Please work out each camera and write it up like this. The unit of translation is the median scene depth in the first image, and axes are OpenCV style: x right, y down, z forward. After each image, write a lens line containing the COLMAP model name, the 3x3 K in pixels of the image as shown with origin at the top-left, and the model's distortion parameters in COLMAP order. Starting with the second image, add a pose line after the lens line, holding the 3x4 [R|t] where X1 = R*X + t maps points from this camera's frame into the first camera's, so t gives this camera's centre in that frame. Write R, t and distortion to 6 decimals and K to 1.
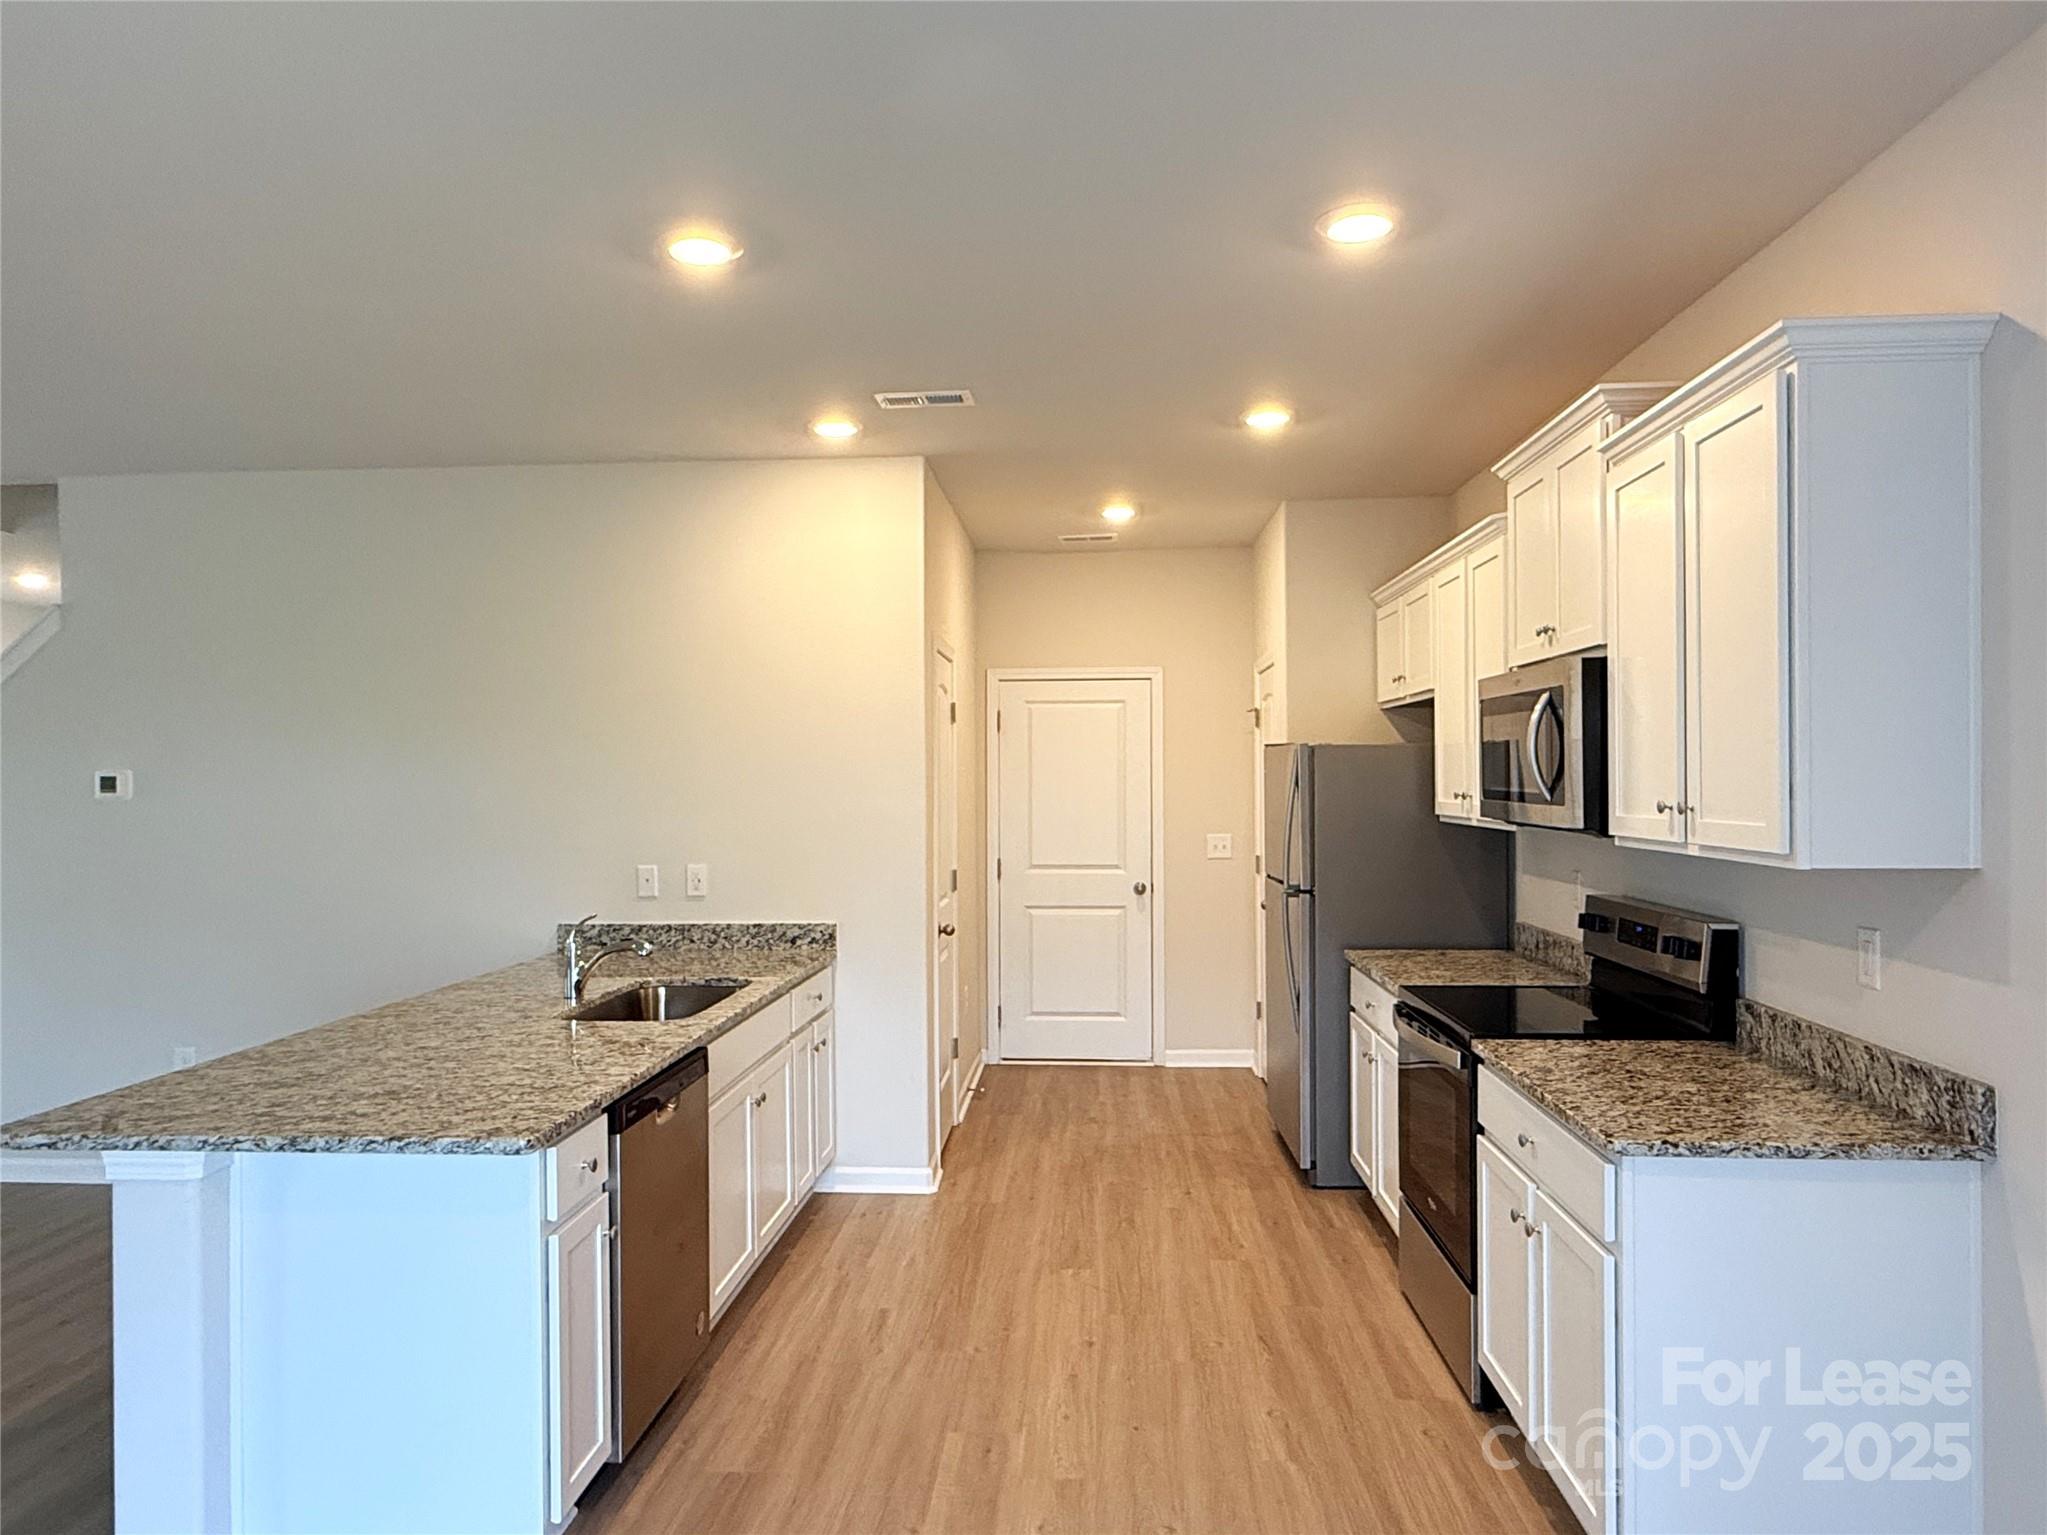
lens RADIAL K [[1336.8, 0, 1023.5], [0, 1336.8, 767.5], [0, 0, 1]] dist [-0.001250, 0.001270]
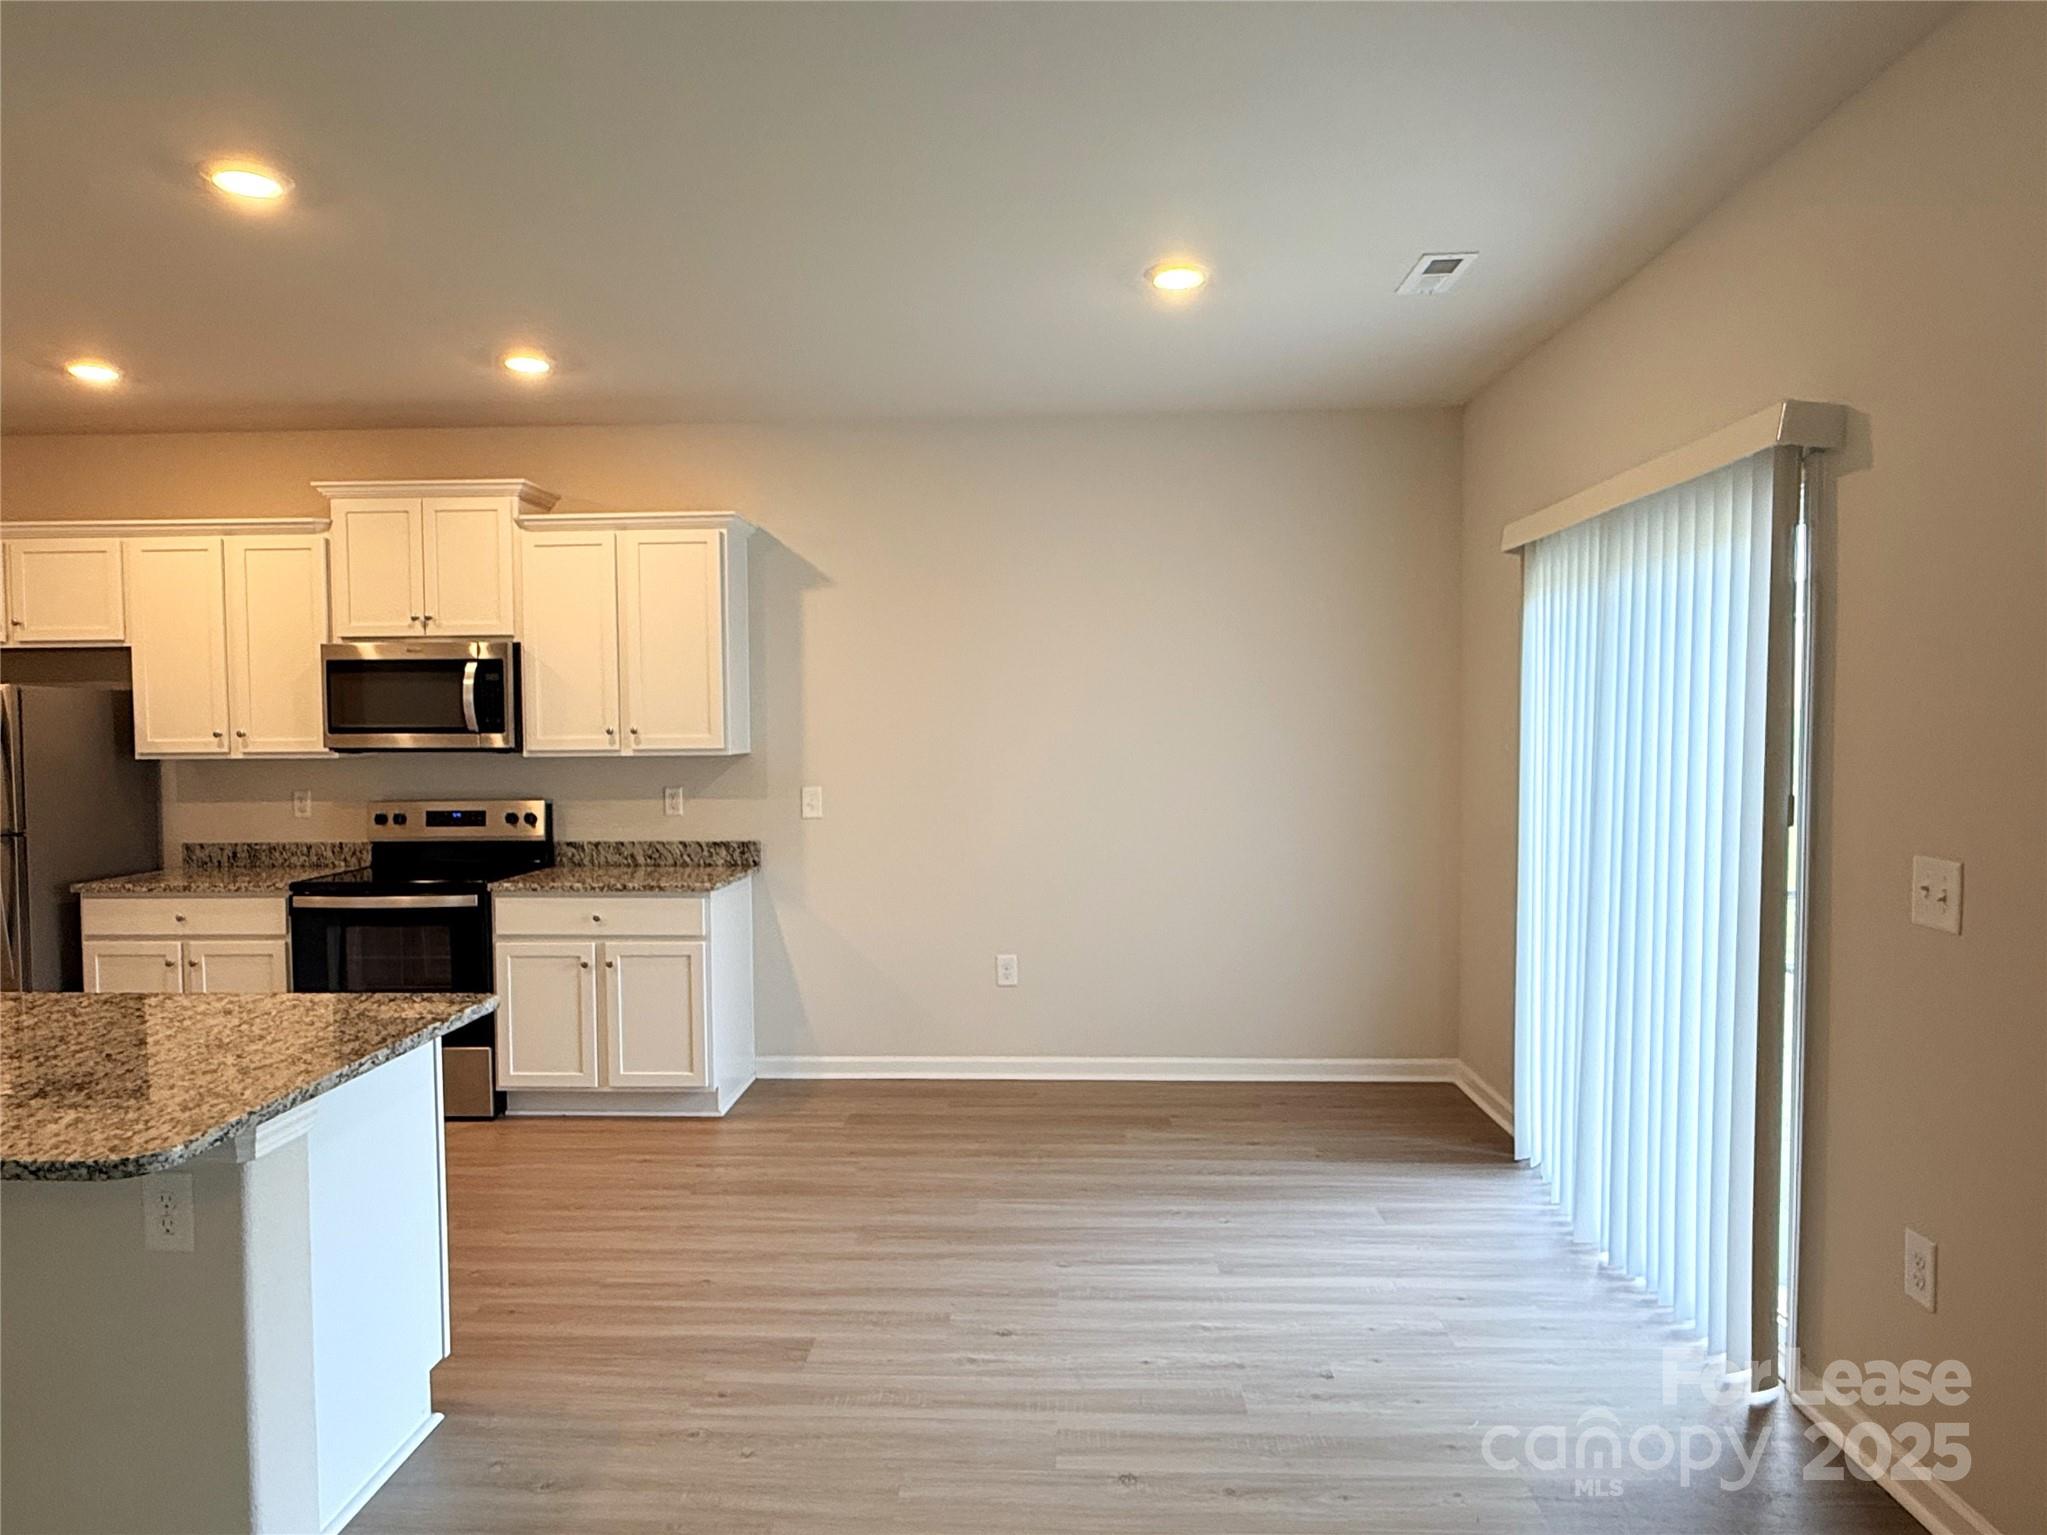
lens RADIAL K [[1270.8, 0, 1020.6], [0, 1270.8, 782.3], [0, 0, 1]] dist [-0.003403, 0.002059]
pose [[-0.018148, -0.040600, 0.999011, -0.884245], [0.001065, 0.999174, 0.040626, 0.019745], [-0.999835, 0.001801, -0.018090, 0.307369]]
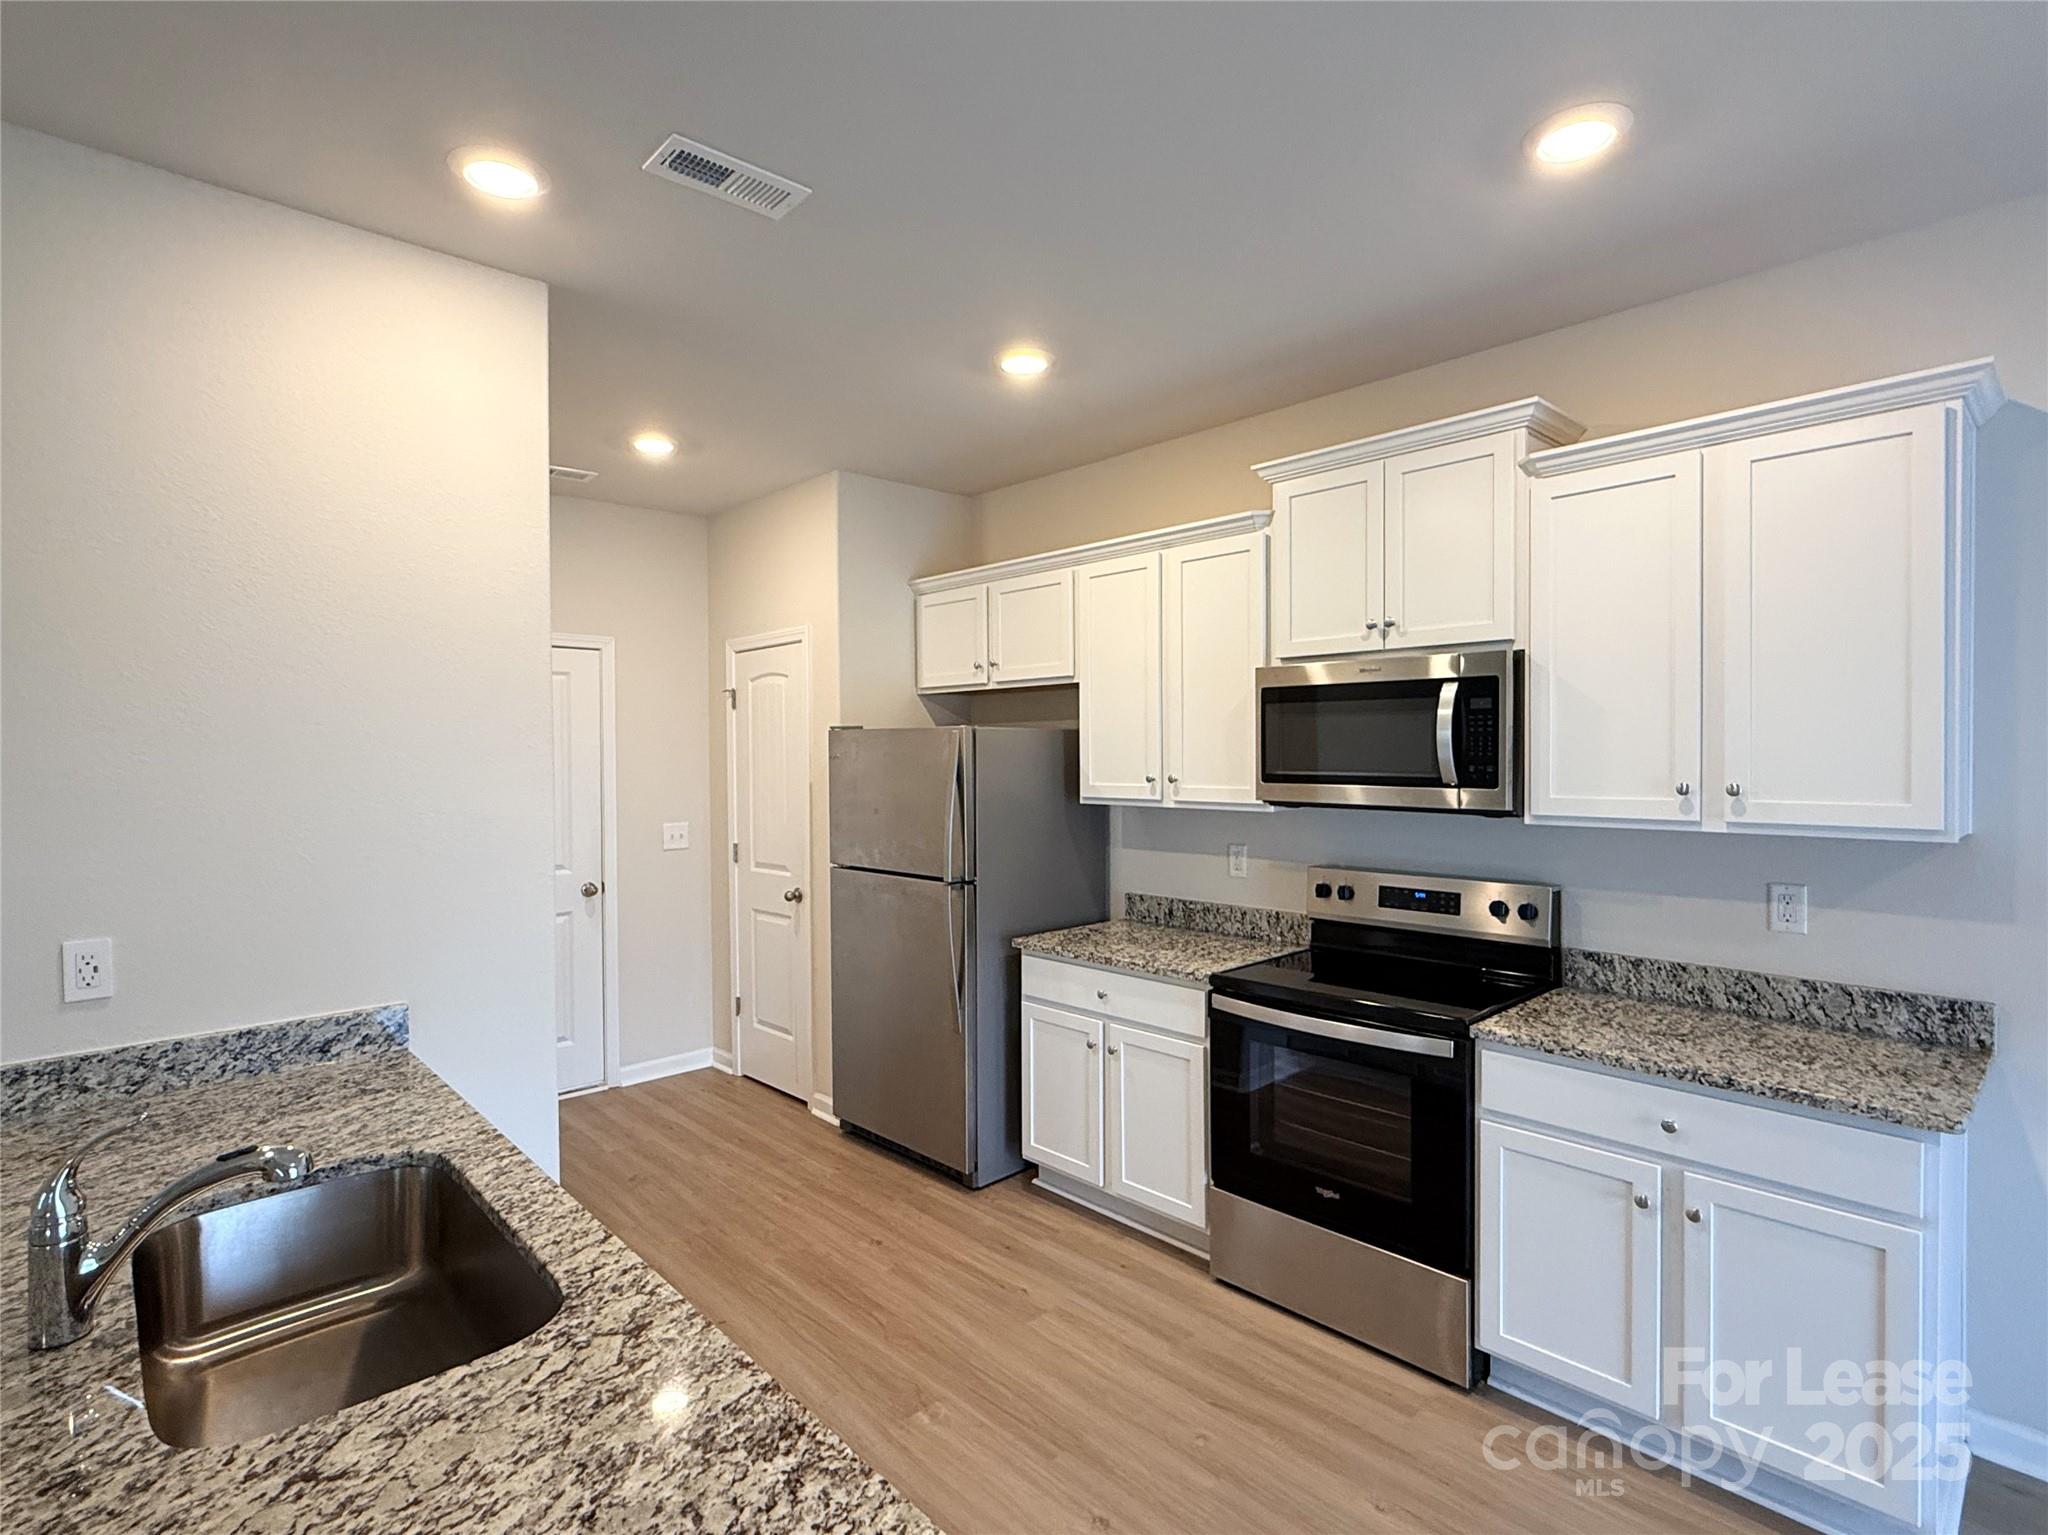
lens RADIAL K [[1022.9, 0, 1026.0], [0, 1022.9, 761.4], [0, 0, 1]] dist [0.000119, 0.000619]
pose [[0.679048, -0.005696, 0.734072, -0.342630], [-0.002259, 0.999949, 0.009848, -0.000577], [-0.734090, -0.008345, 0.679001, 0.555700]]
